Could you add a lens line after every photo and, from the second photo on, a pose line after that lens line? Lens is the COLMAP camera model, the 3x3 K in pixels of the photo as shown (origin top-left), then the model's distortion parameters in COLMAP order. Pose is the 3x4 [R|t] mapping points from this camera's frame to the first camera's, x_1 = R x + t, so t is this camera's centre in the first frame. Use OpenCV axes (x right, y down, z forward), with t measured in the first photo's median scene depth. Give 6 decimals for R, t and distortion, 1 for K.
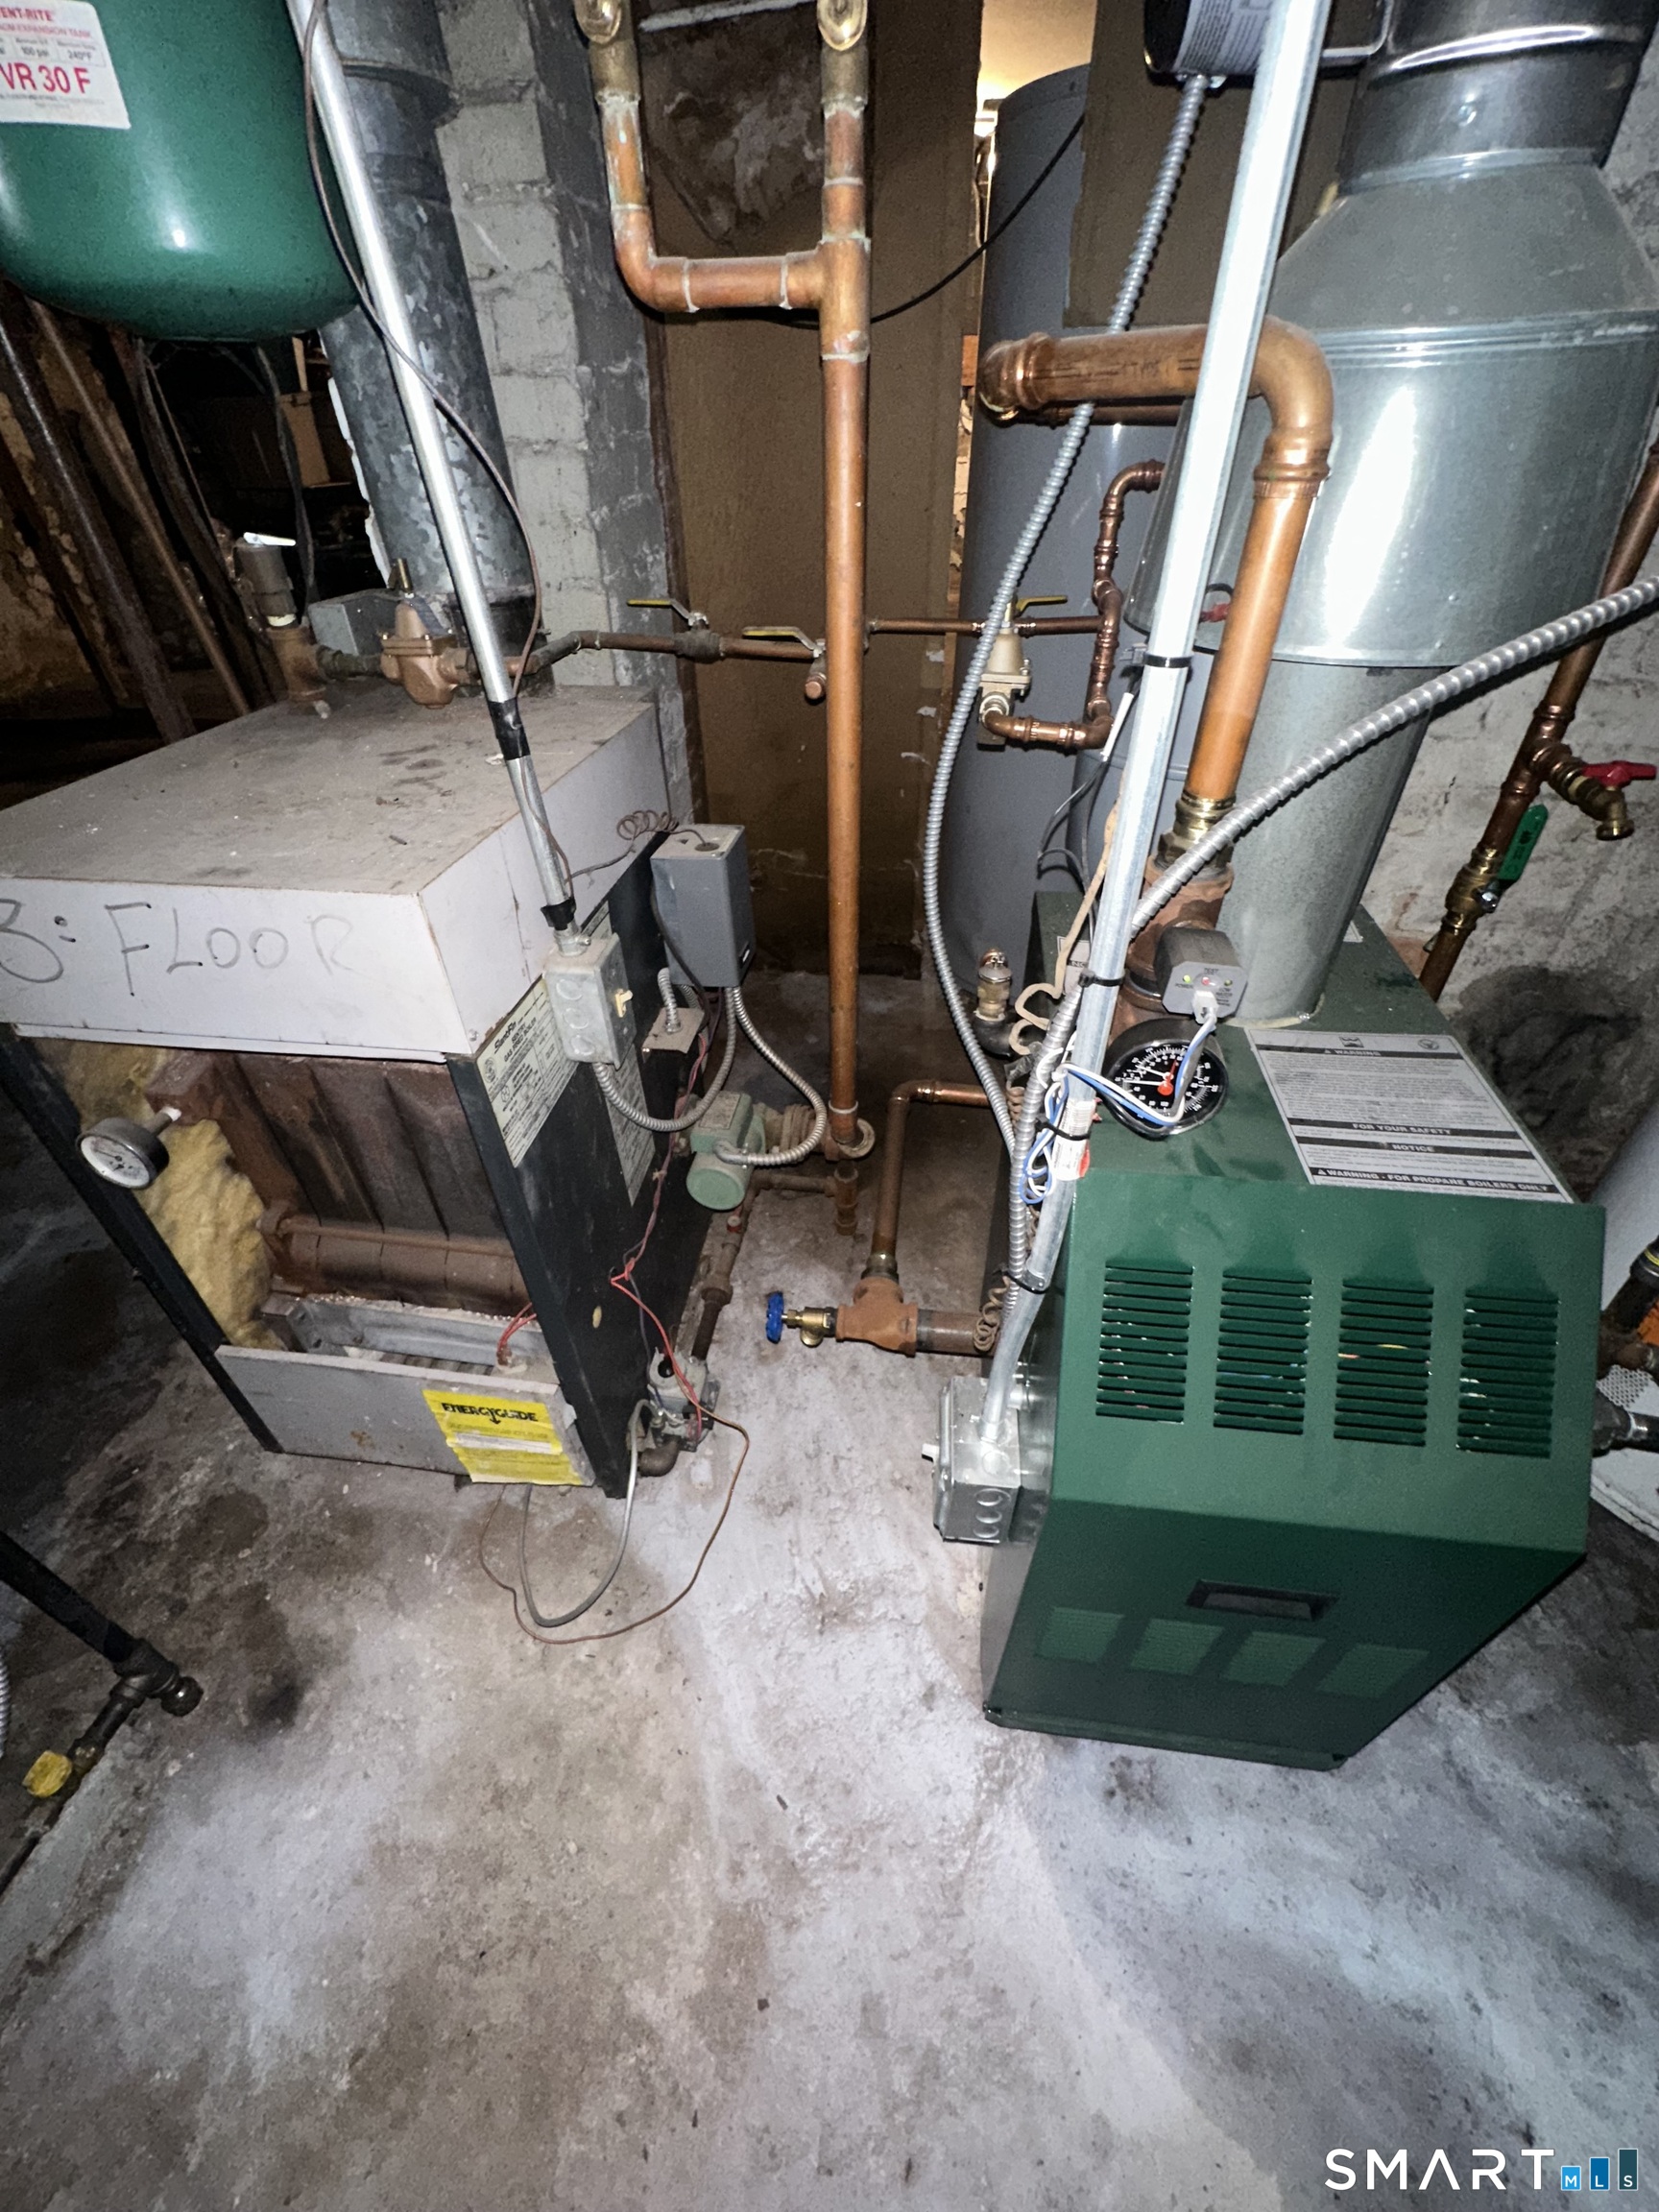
lens RADIAL K [[887.0, 0, 829.5], [0, 887.0, 1104.2], [0, 0, 1]] dist [-0.006134, 0.001510]
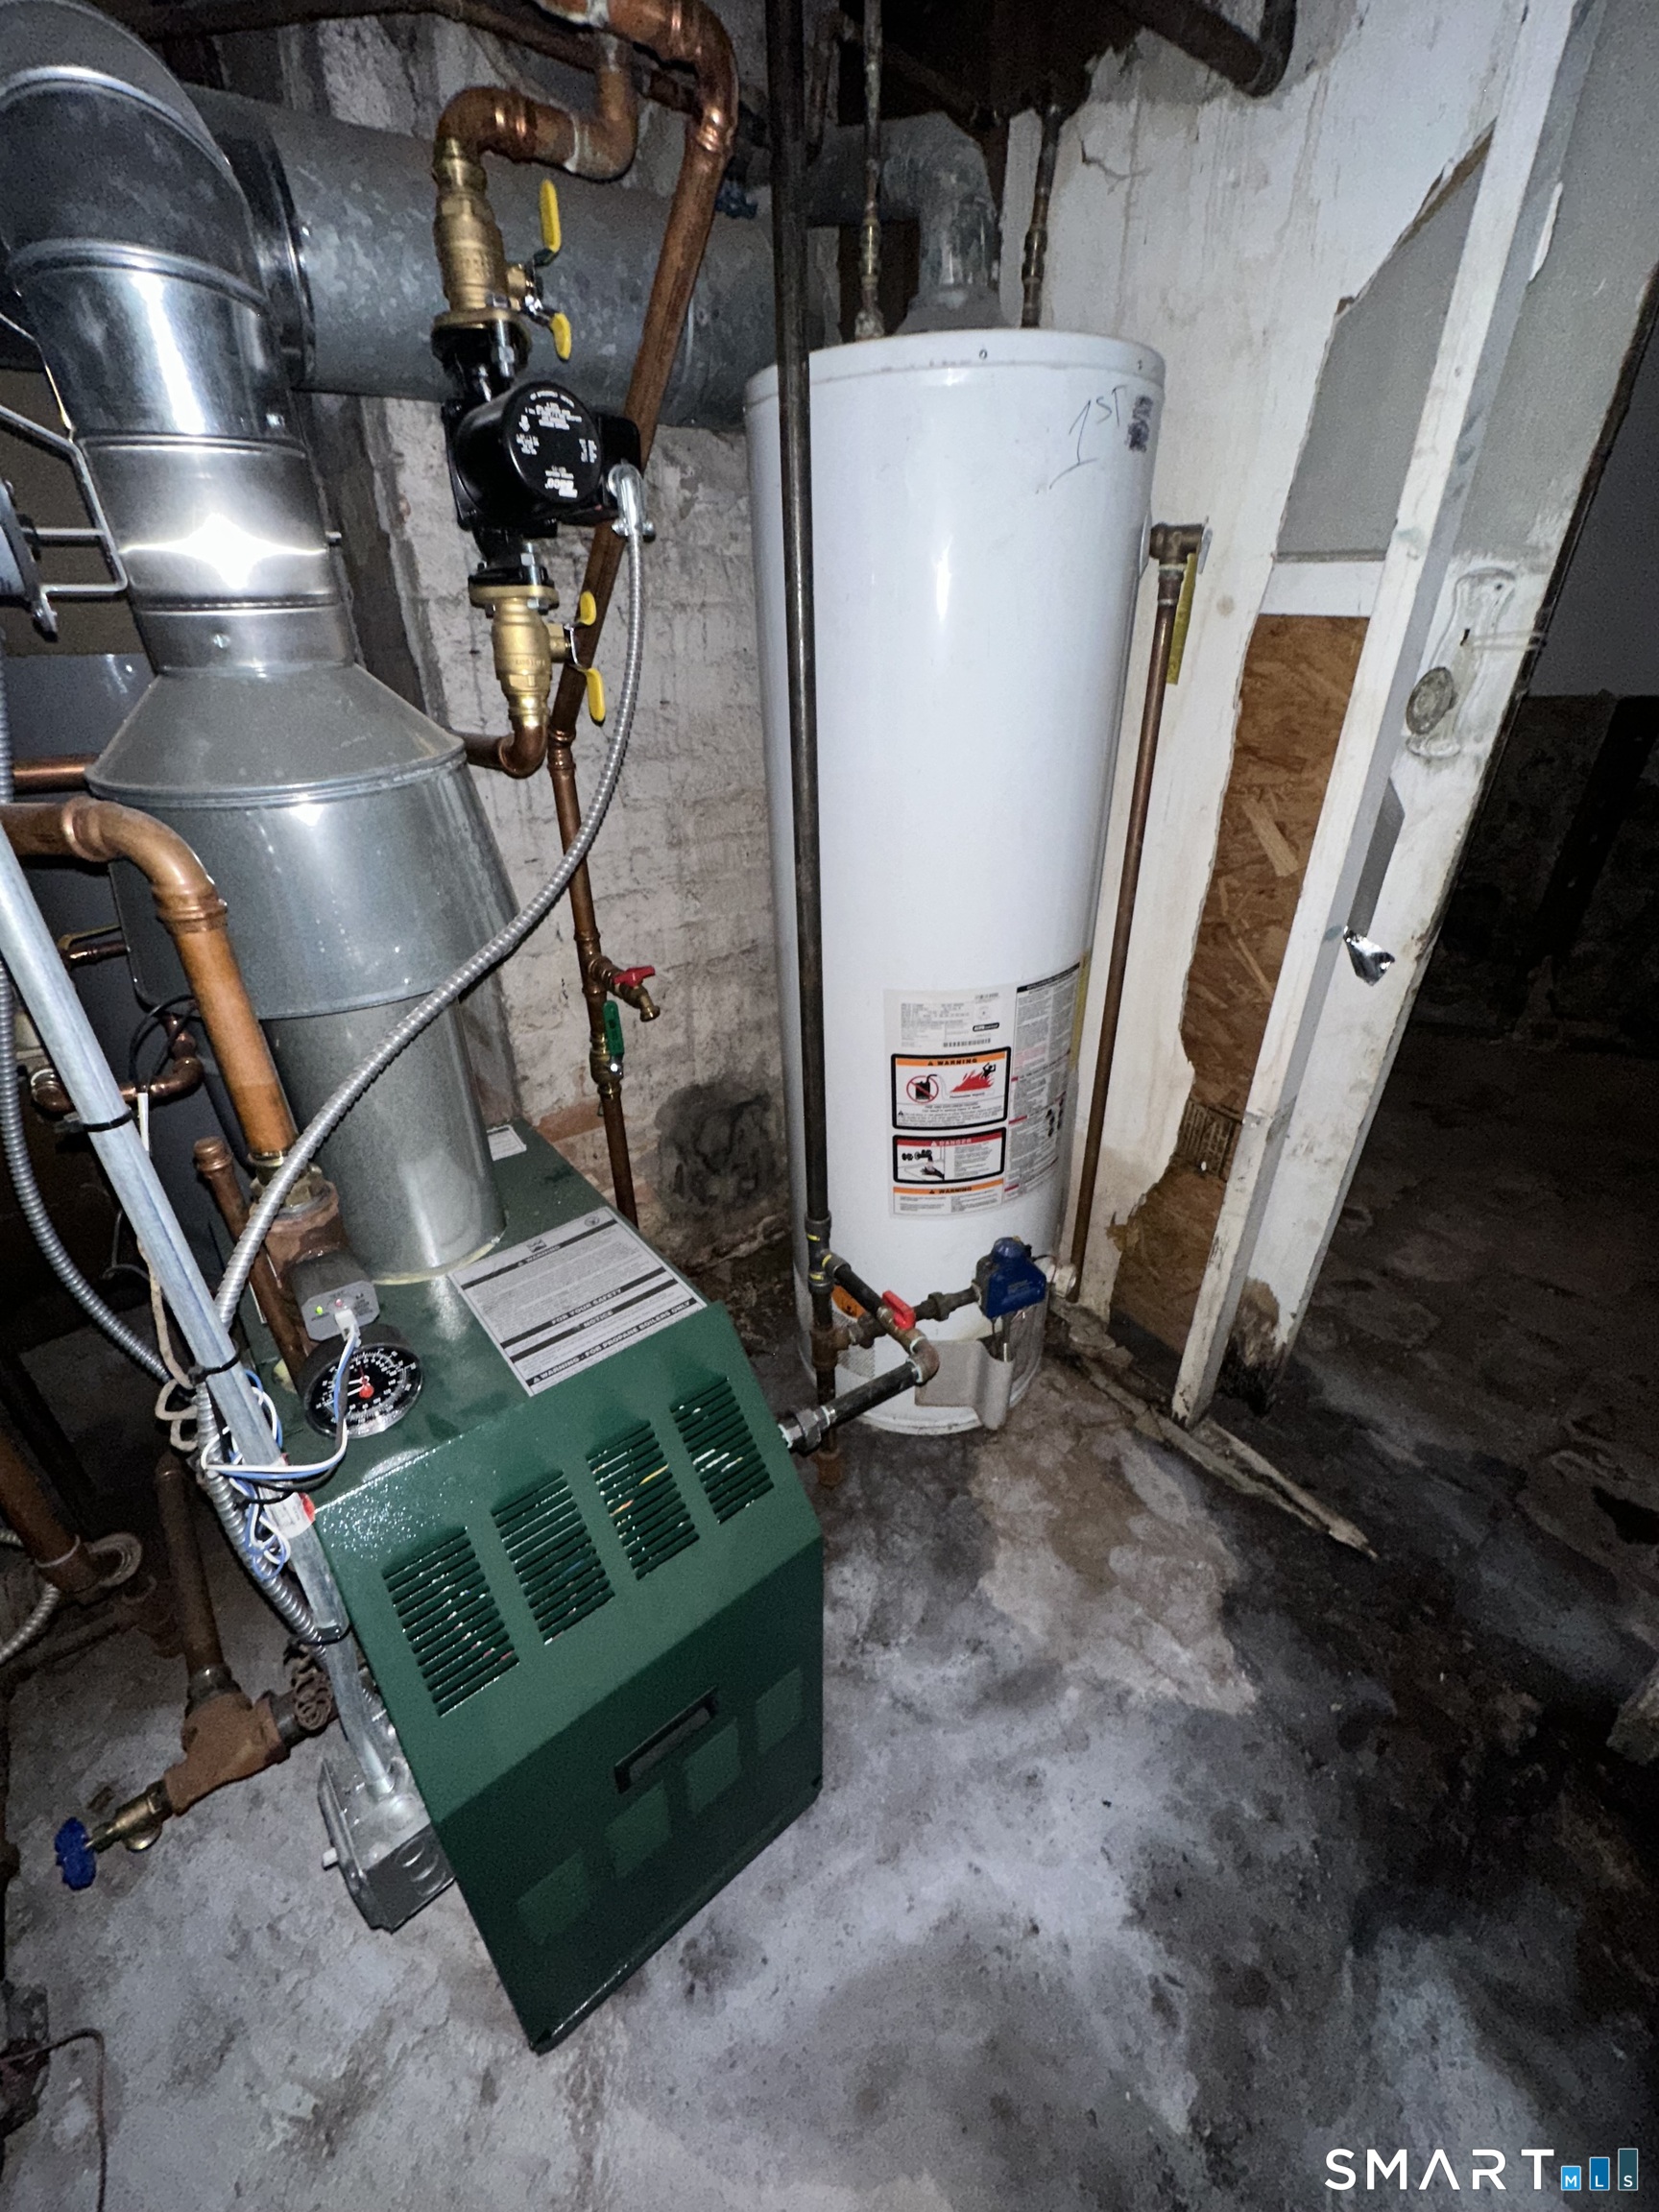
lens RADIAL K [[887.0, 0, 829.5], [0, 887.0, 1104.2], [0, 0, 1]] dist [-0.006134, 0.001510]
pose [[0.686467, -0.341776, 0.641835, 0.135201], [0.448538, 0.893756, -0.003806, -0.050268], [-0.572343, 0.290500, 0.766833, -0.164770]]
